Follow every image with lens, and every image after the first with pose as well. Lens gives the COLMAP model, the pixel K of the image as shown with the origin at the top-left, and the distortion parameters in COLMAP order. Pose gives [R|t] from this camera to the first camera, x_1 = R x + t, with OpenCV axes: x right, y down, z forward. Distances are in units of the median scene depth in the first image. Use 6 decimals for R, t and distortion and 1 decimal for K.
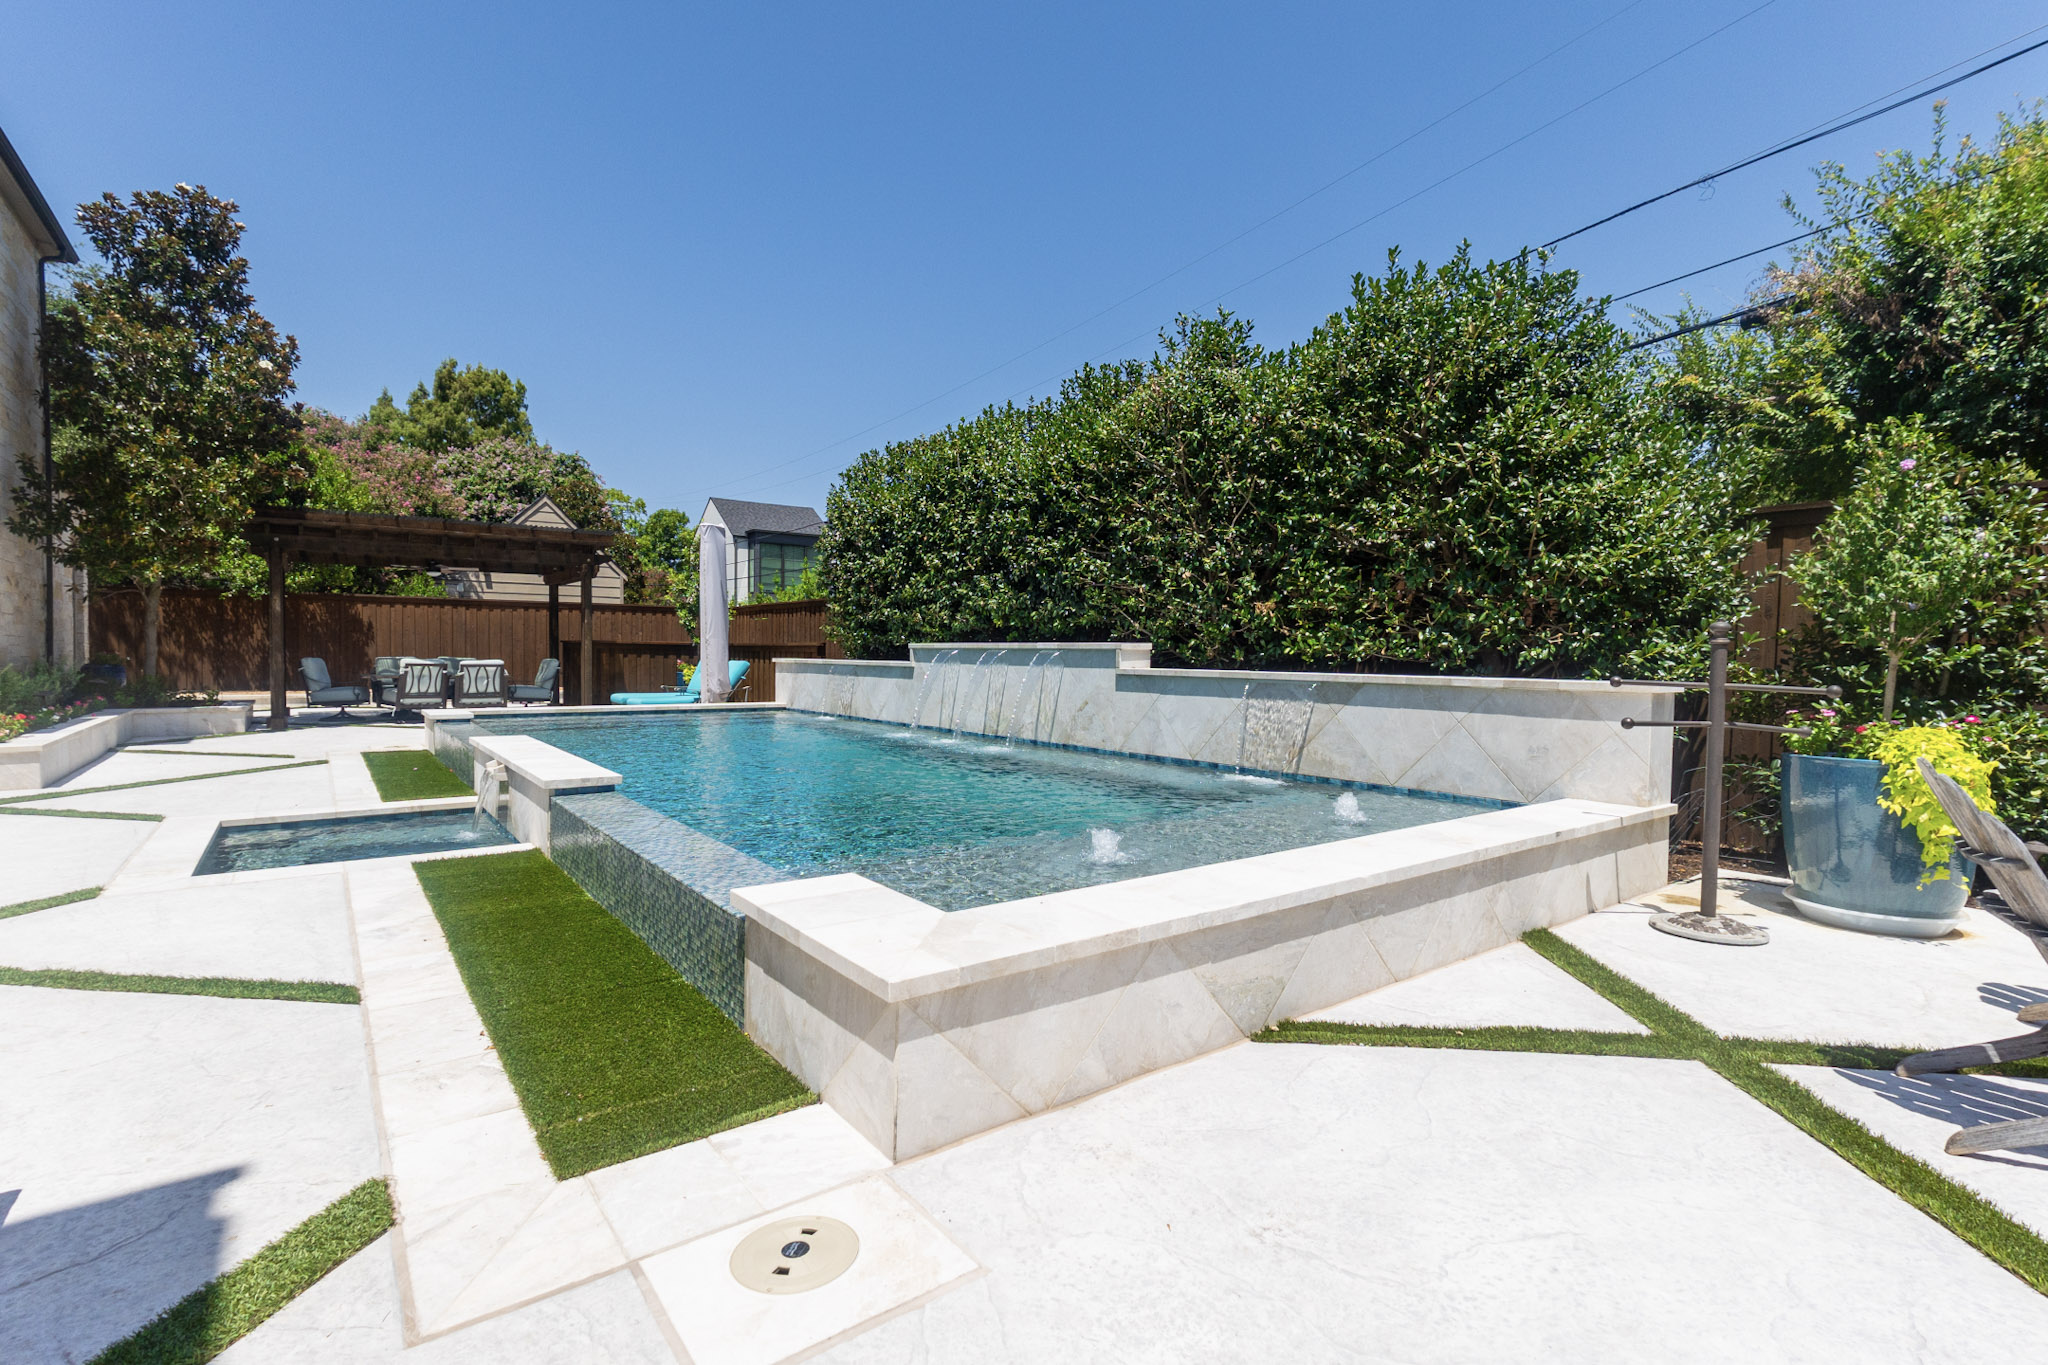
lens RADIAL K [[950.0, 0, 1024.0], [0, 950.0, 682.5], [0, 0, 1]] dist [-0.001935, 0.001180]
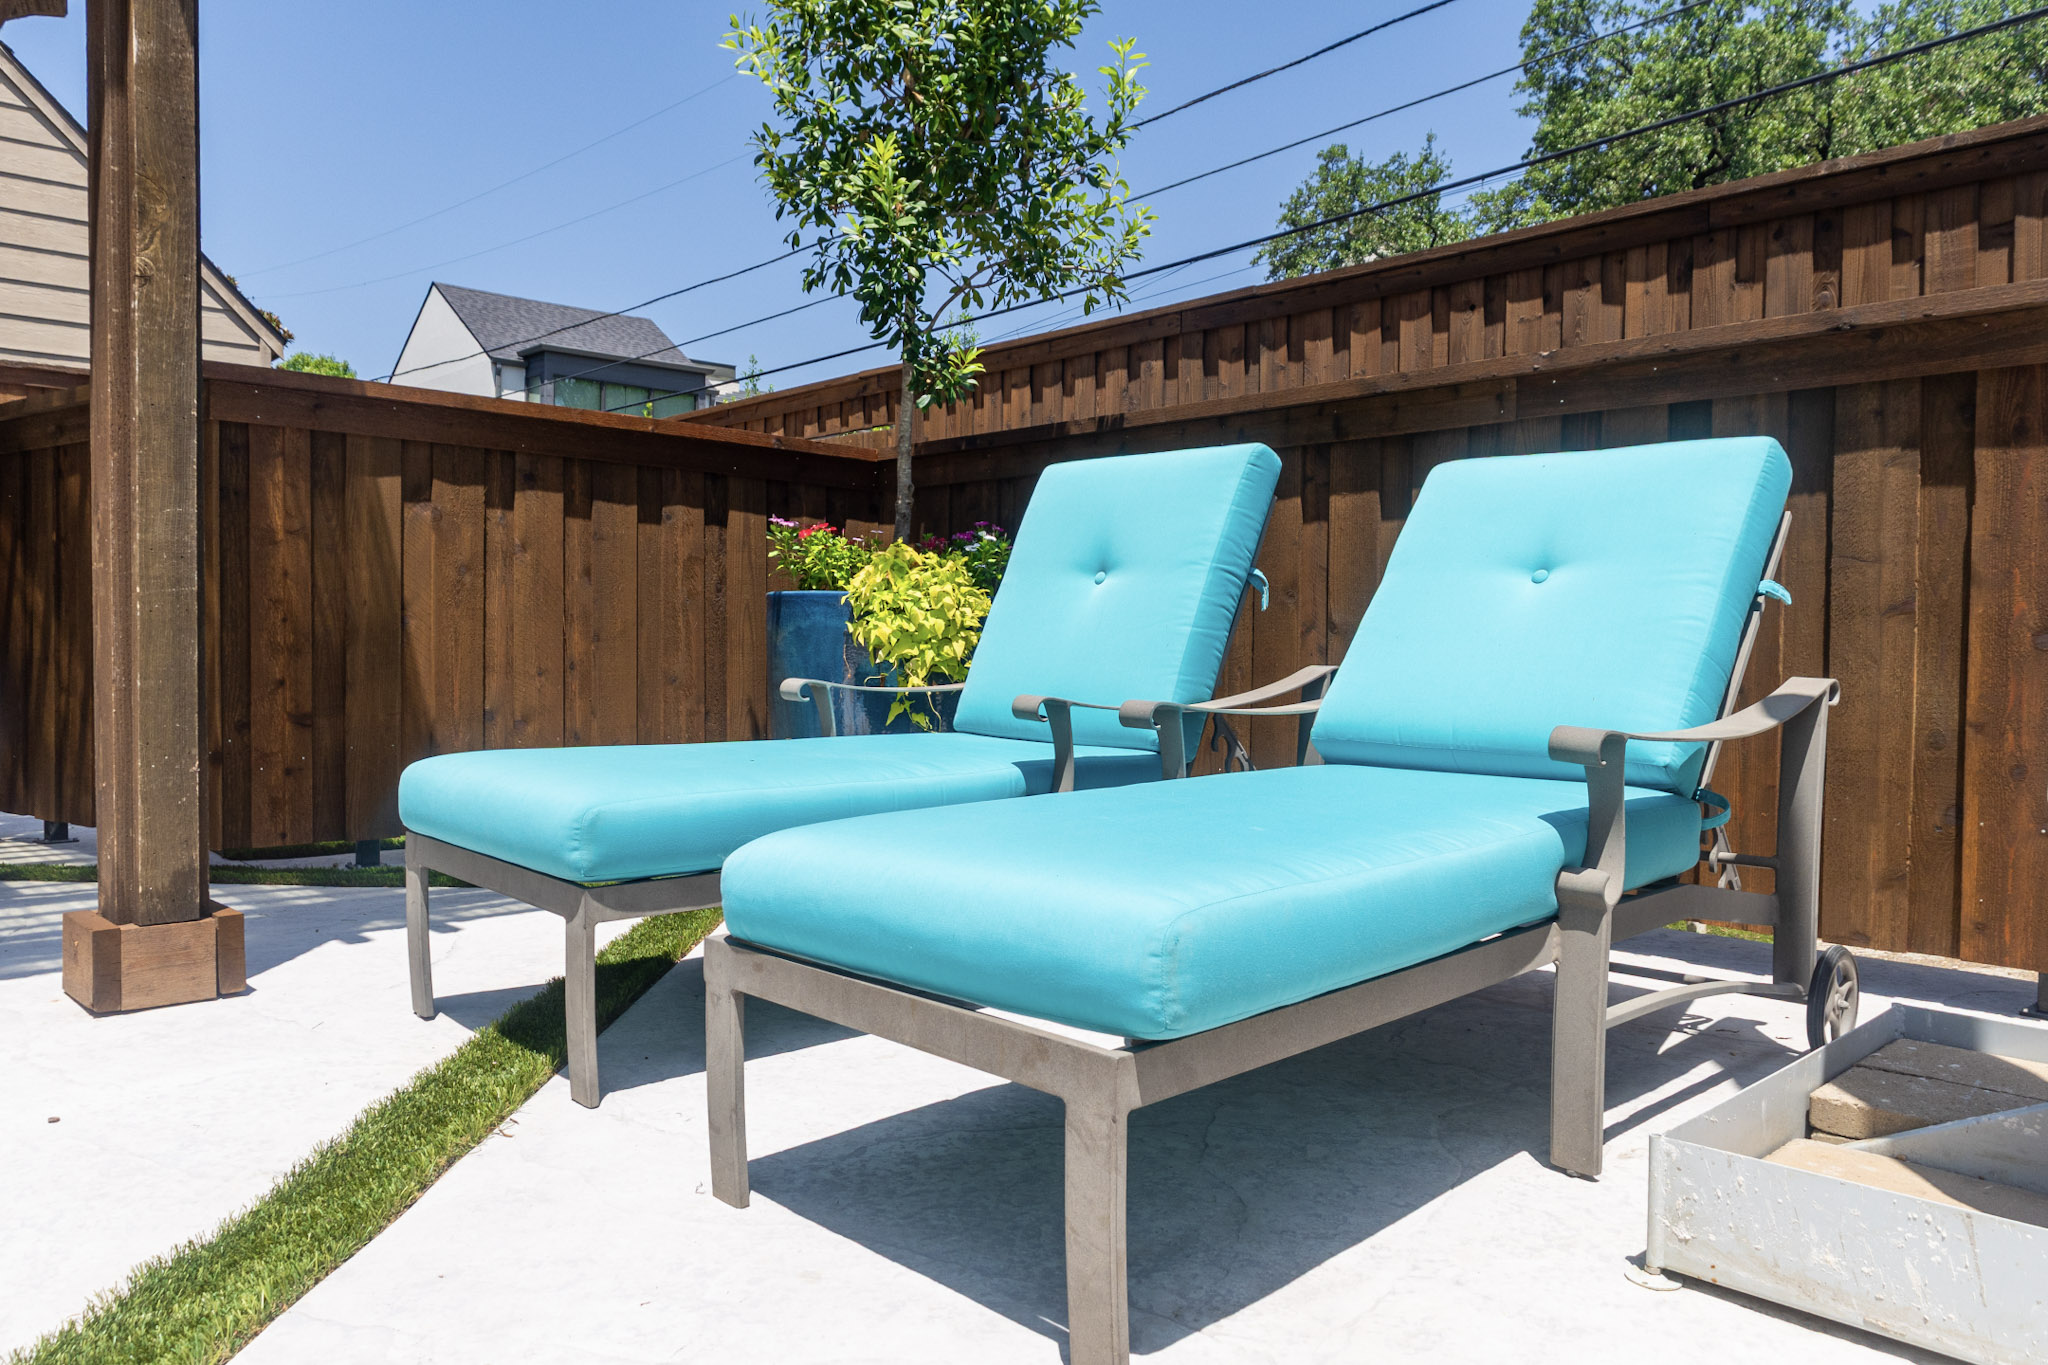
lens RADIAL K [[1444.4, 0, 1024.0], [0, 1444.4, 682.5], [0, 0, 1]] dist [0.024560, 0.000010]
pose [[0.993850, -0.008580, 0.110401, -0.552350], [0.008892, 0.999958, -0.002332, 0.007335], [-0.110376, 0.003299, 0.993884, 1.202844]]
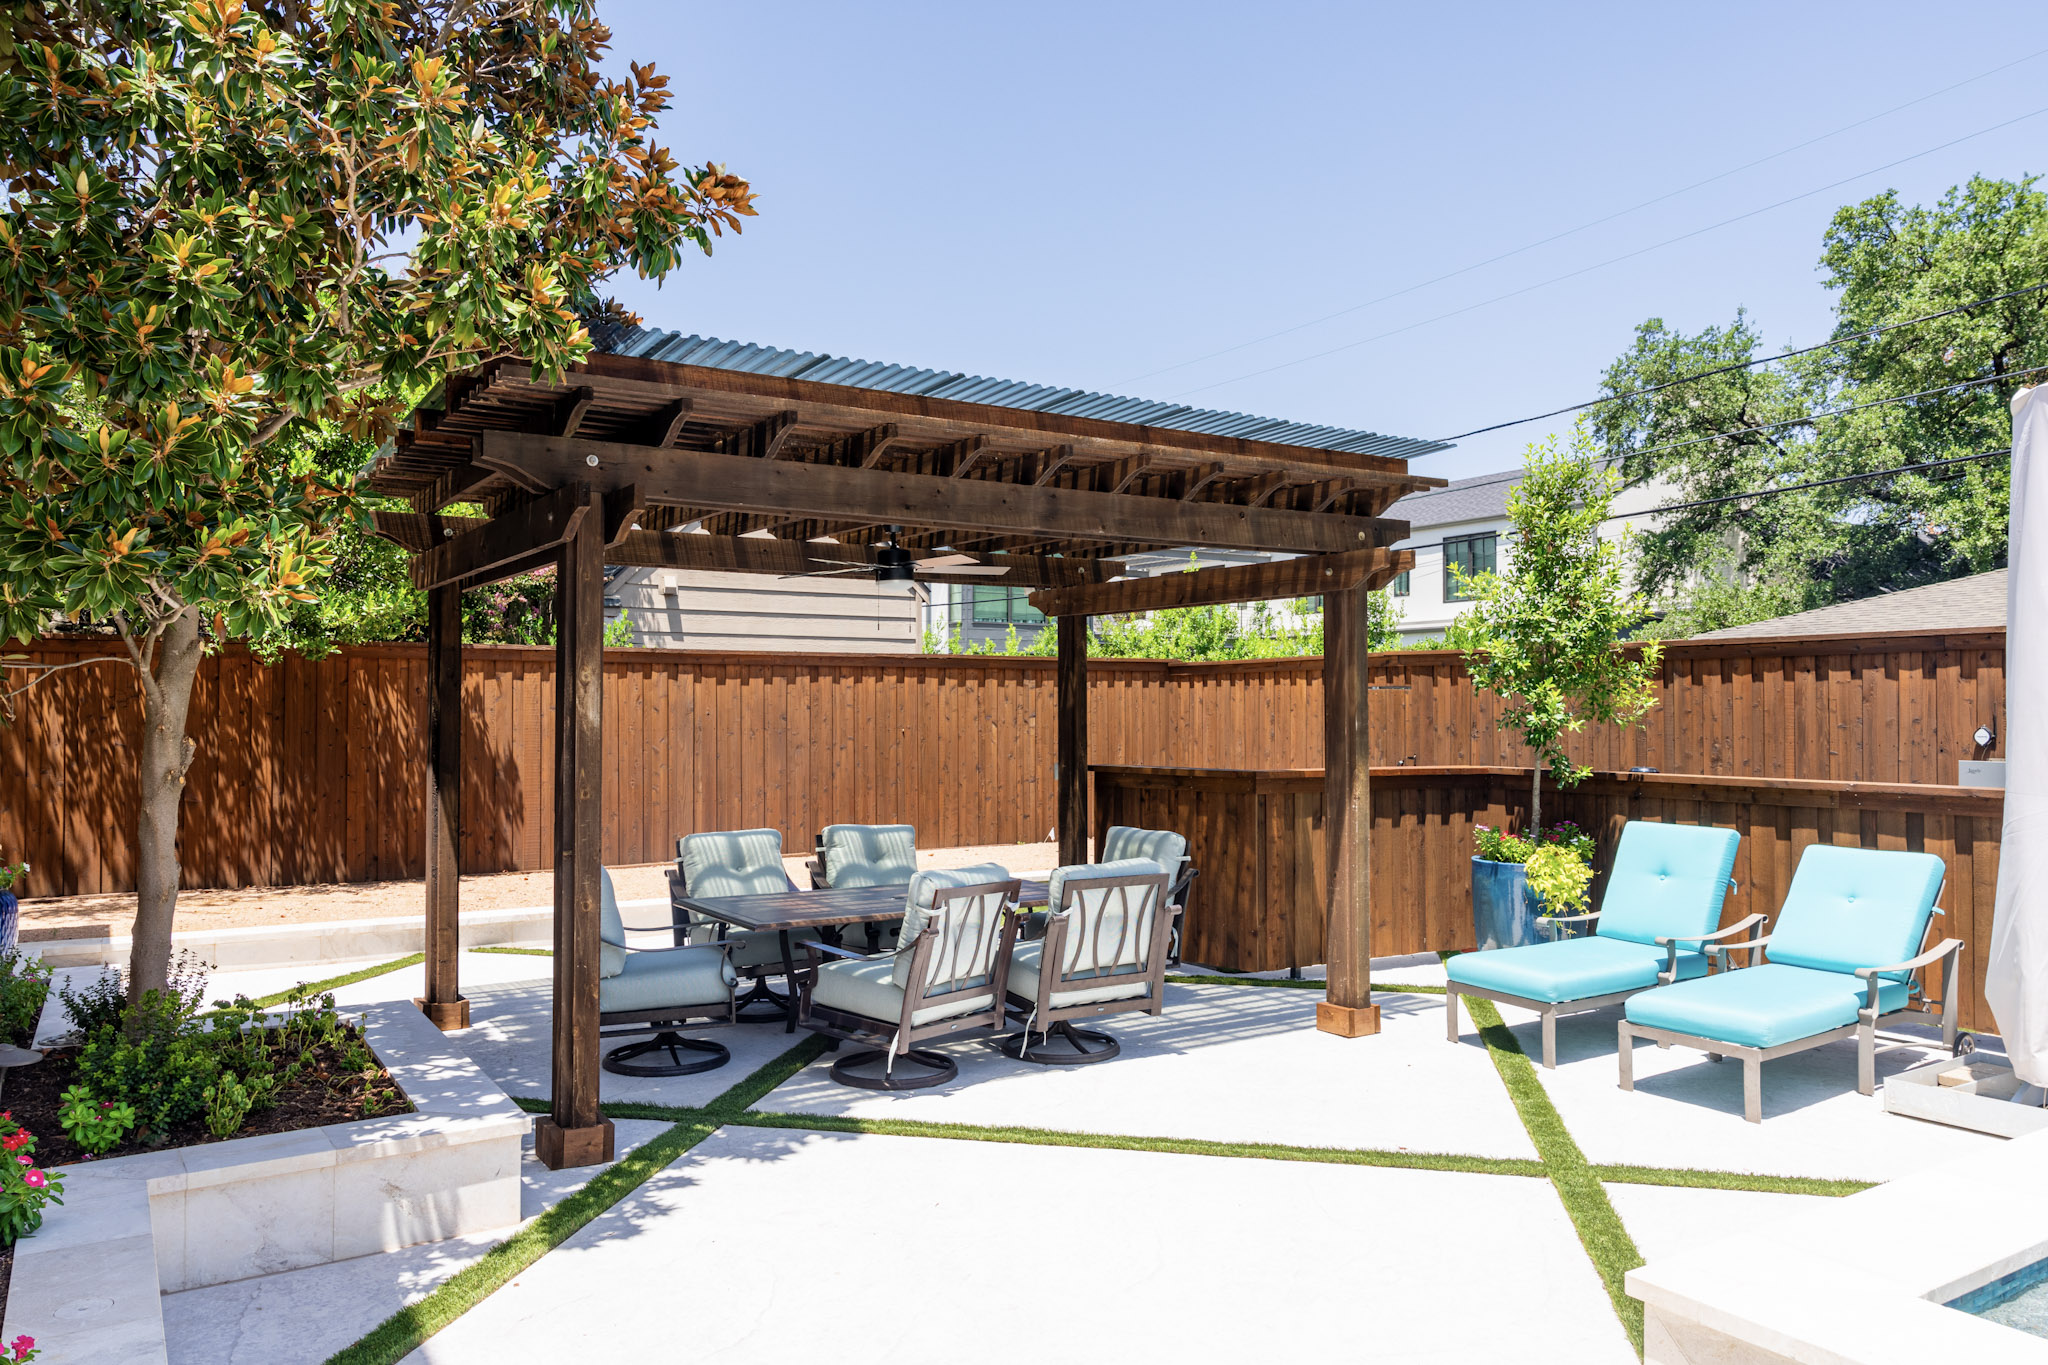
lens RADIAL K [[1442.9, 0, 1024.0], [0, 1442.9, 682.5], [0, 0, 1]] dist [-0.002966, 0.003171]
pose [[0.997257, -0.012281, -0.072990, -0.774463], [0.008727, 0.998770, -0.048812, -0.080855], [0.073499, 0.048041, 0.996137, 0.730257]]
